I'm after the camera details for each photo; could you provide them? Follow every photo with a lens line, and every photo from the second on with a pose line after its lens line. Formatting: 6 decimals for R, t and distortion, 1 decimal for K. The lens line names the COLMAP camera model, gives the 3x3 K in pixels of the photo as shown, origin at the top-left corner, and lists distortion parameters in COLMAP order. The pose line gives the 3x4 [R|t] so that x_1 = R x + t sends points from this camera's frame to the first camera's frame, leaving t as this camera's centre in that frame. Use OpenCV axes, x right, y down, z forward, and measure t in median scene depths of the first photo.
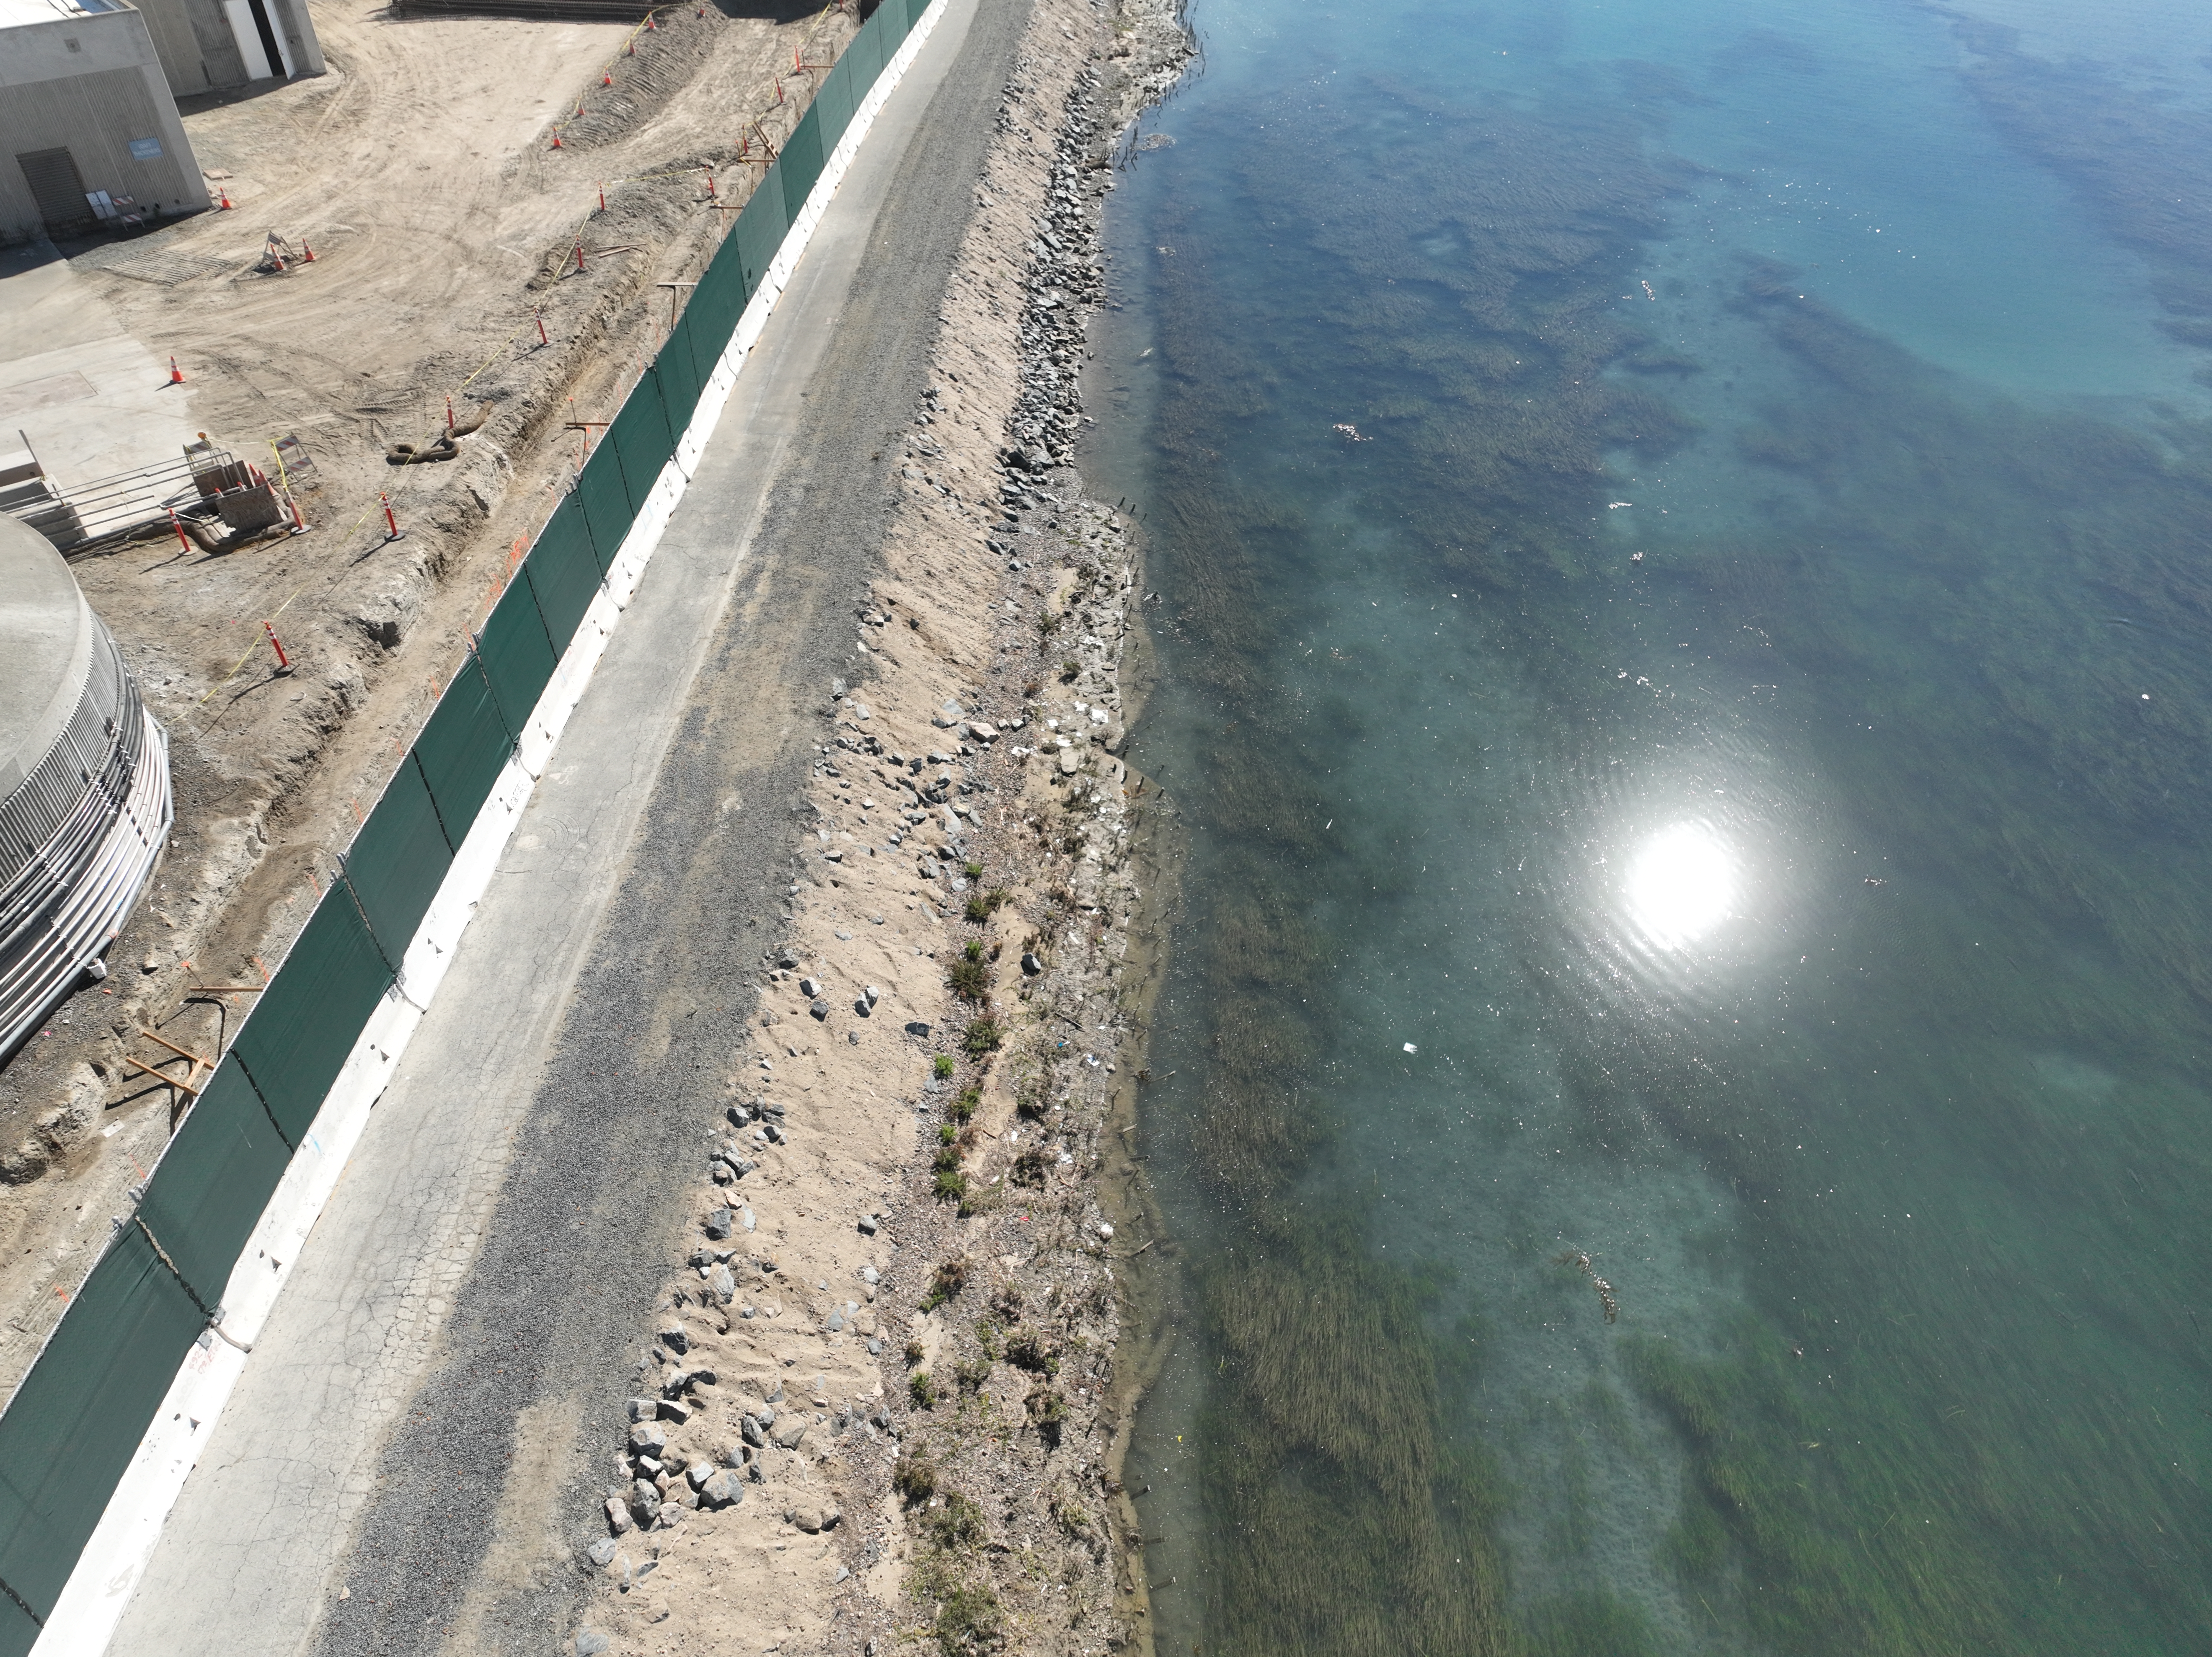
lens RADIAL K [[1547.1, 0, 1113.8], [0, 1547.1, 828.3], [0, 0, 1]] dist [0.002798, 0.015889]
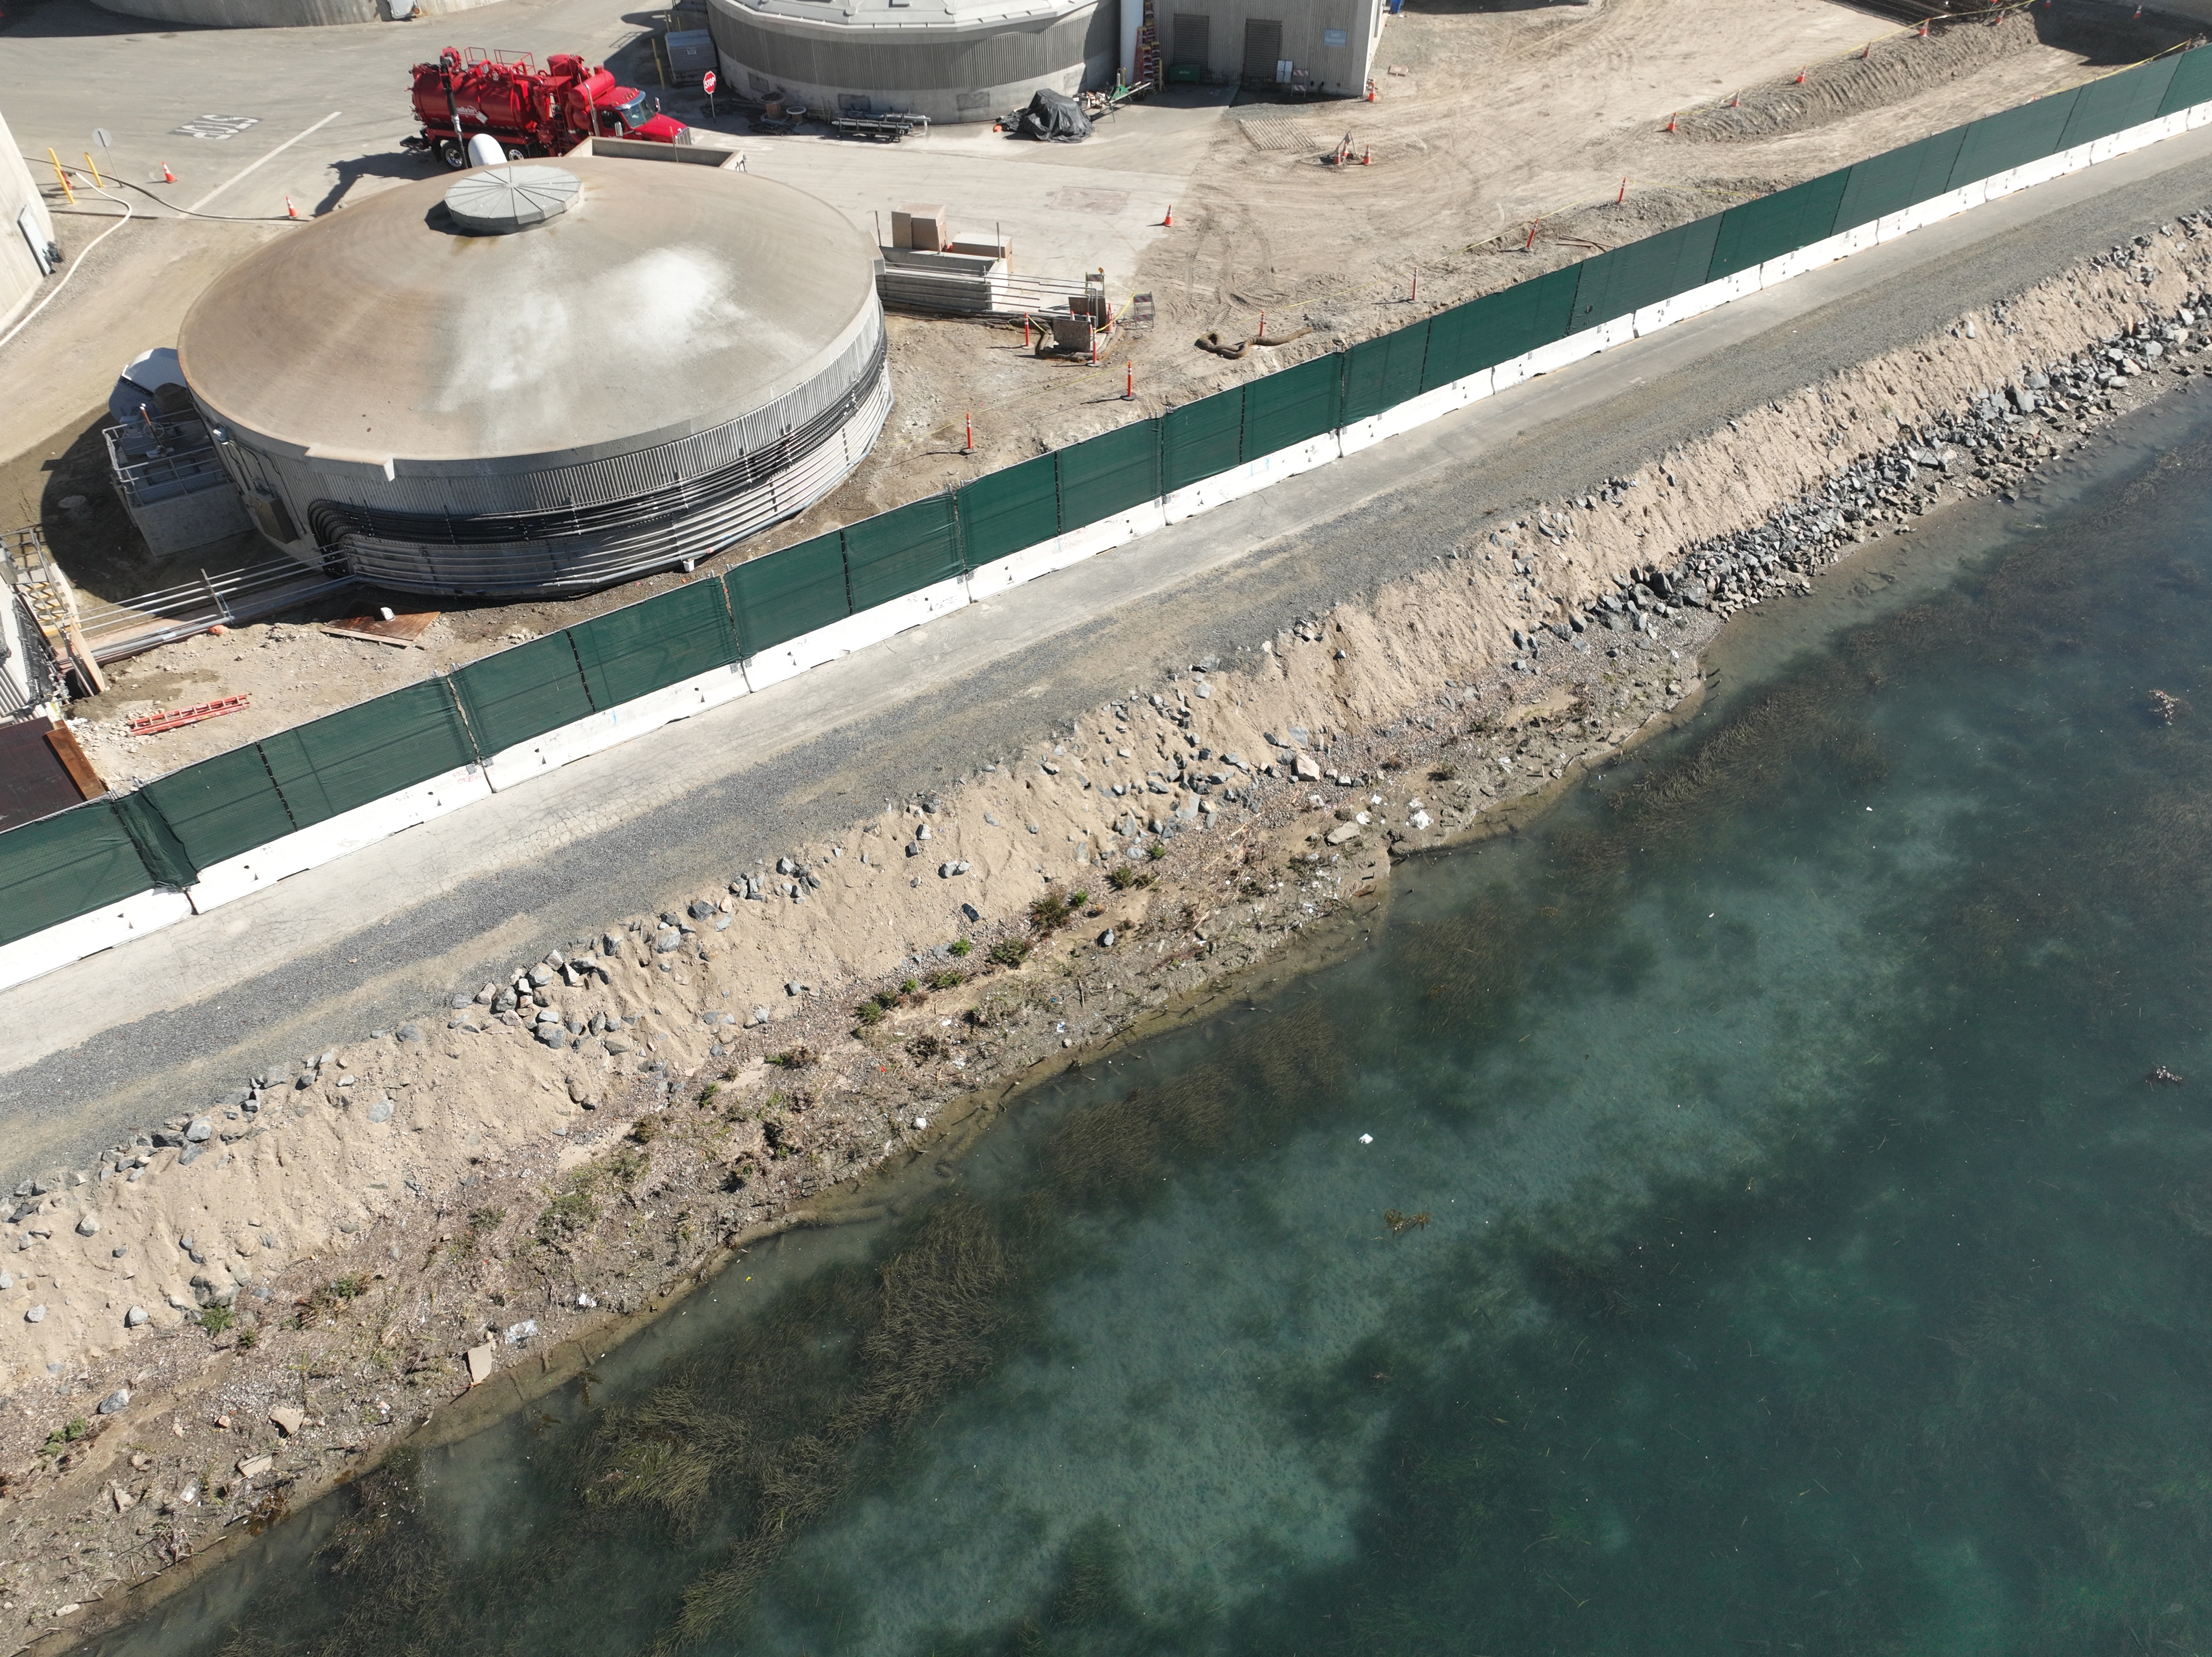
lens RADIAL K [[1547.1, 0, 1113.8], [0, 1547.1, 828.3], [0, 0, 1]] dist [0.002798, 0.015889]
pose [[0.599874, 0.554710, -0.576582, 0.546163], [-0.516678, 0.818807, 0.250197, -0.259243], [0.610897, 0.147821, 0.777788, 0.091235]]
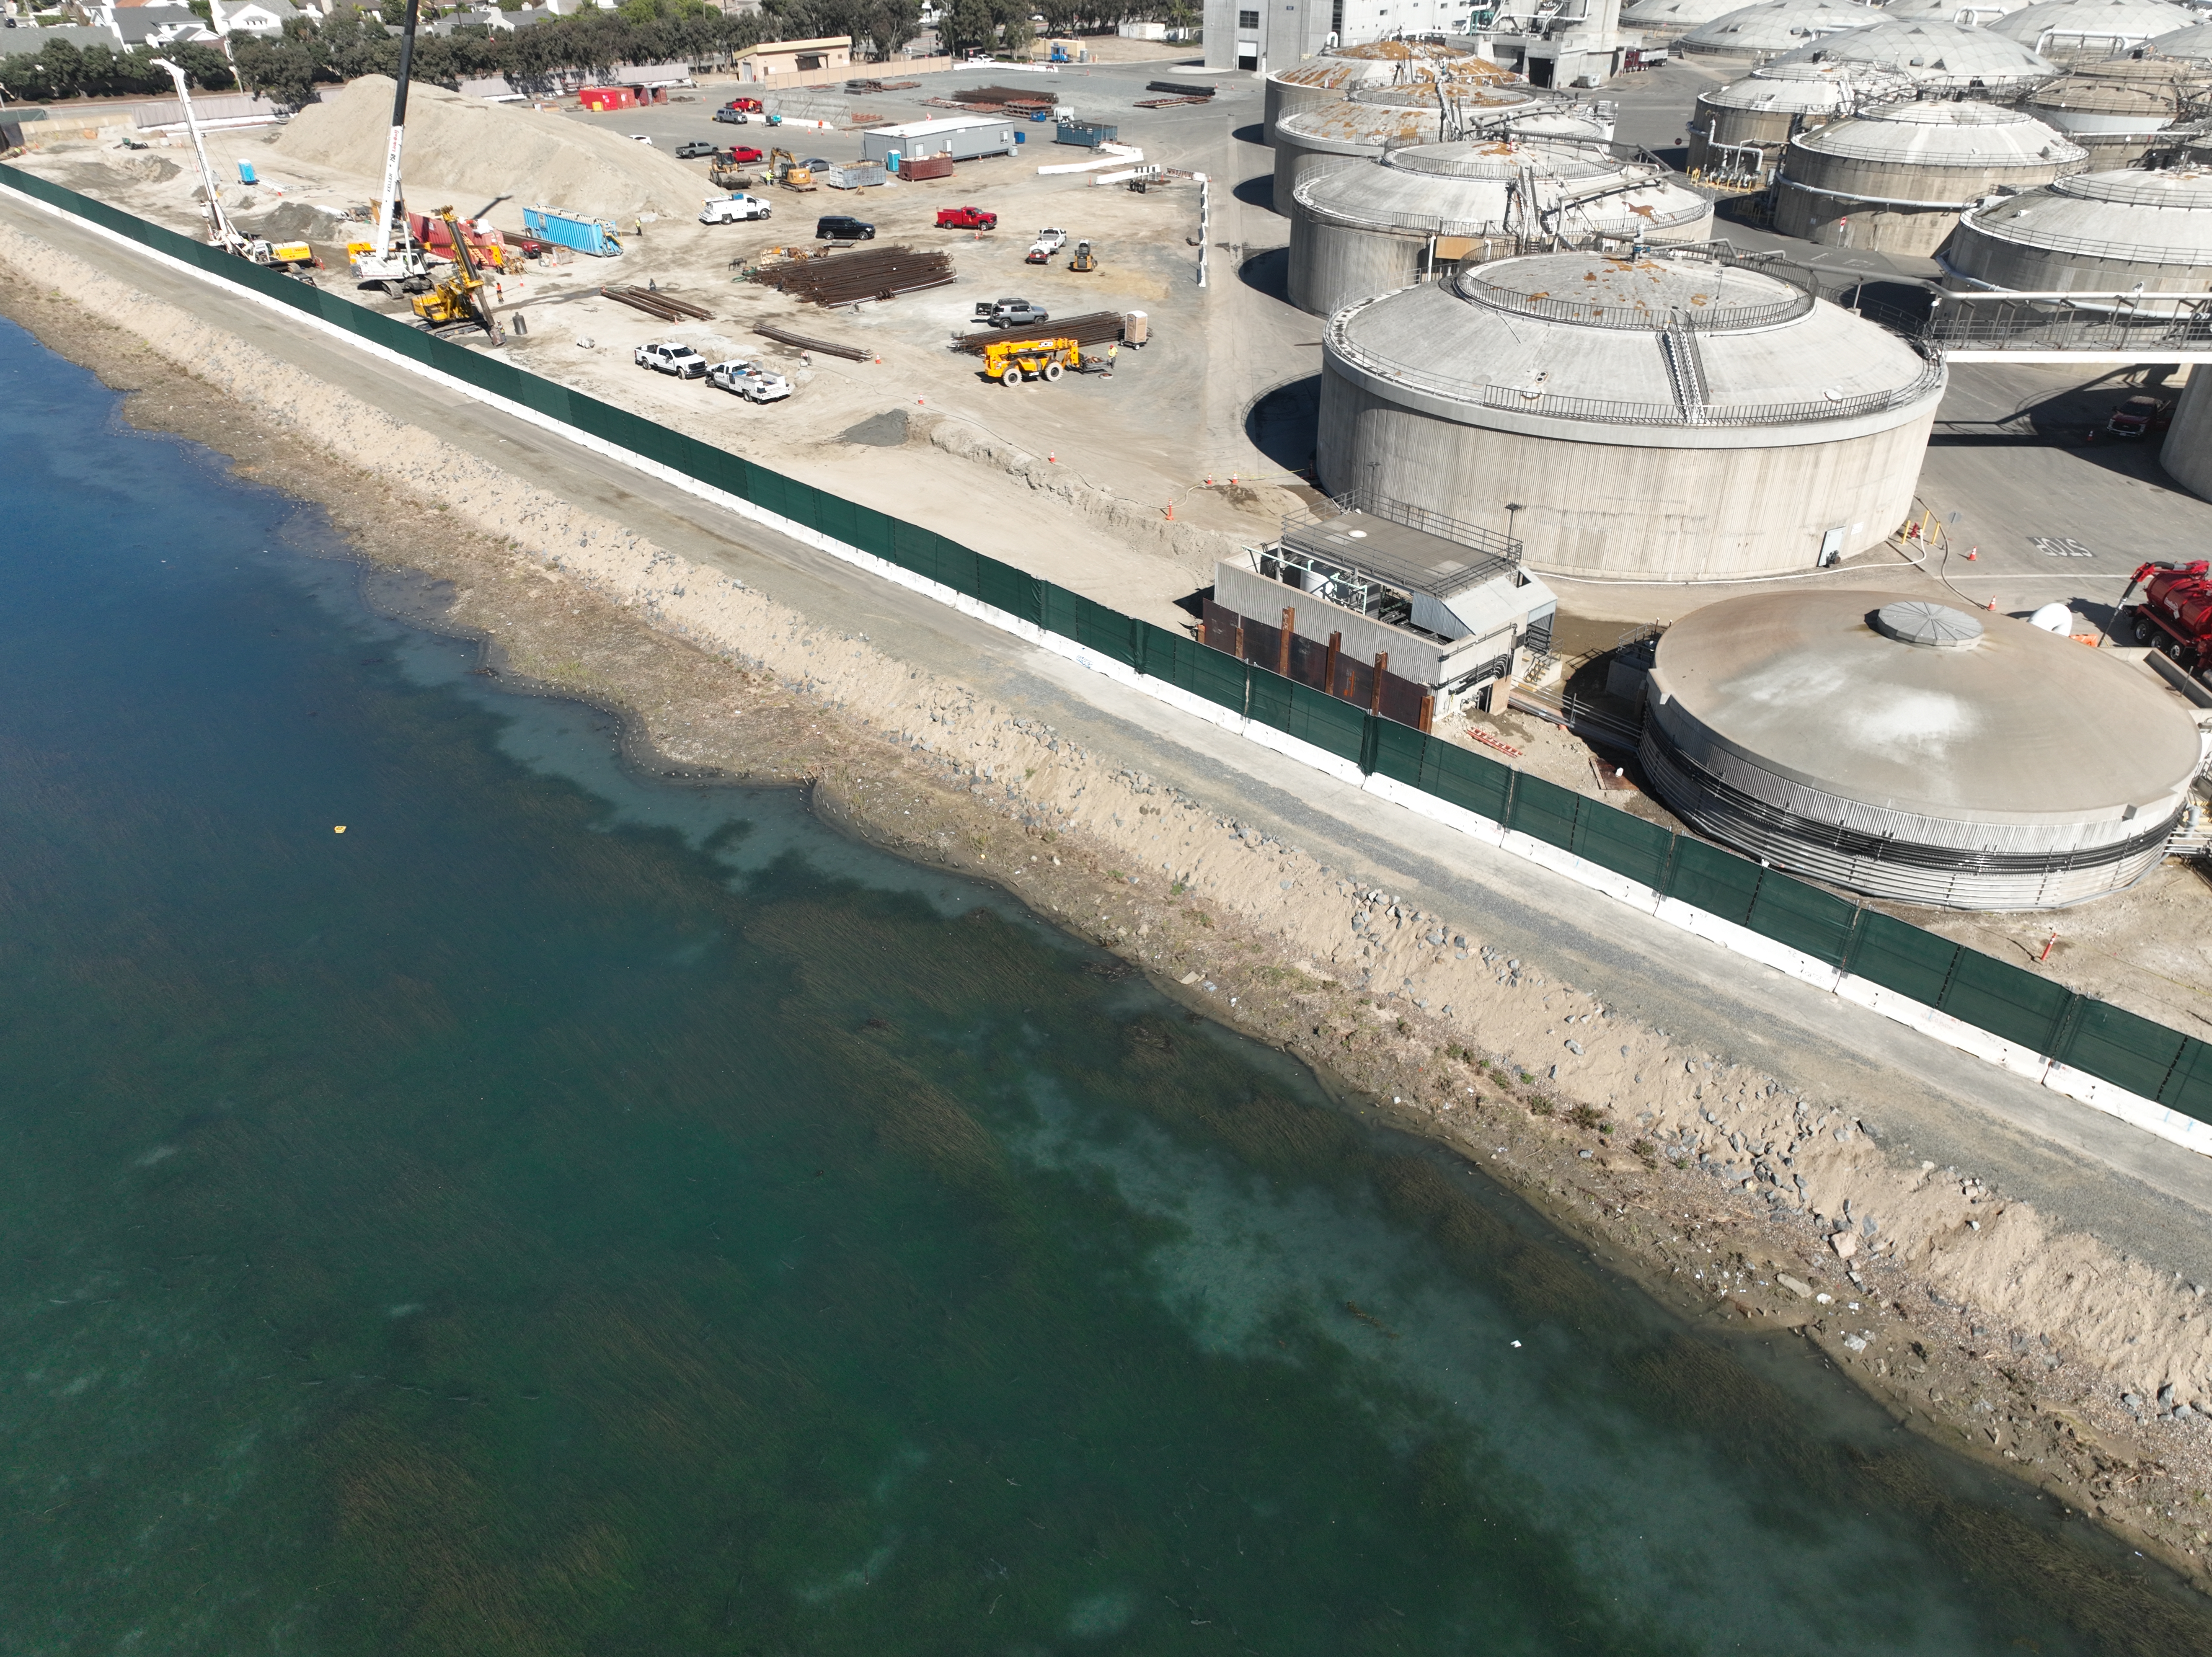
lens RADIAL K [[1547.1, 0, 1113.8], [0, 1547.1, 828.3], [0, 0, 1]] dist [0.002798, 0.015889]
pose [[-0.680926, 0.390254, -0.619711, 1.074524], [-0.470534, 0.415297, 0.778541, -1.006328], [0.561192, 0.821724, -0.099159, 0.590689]]
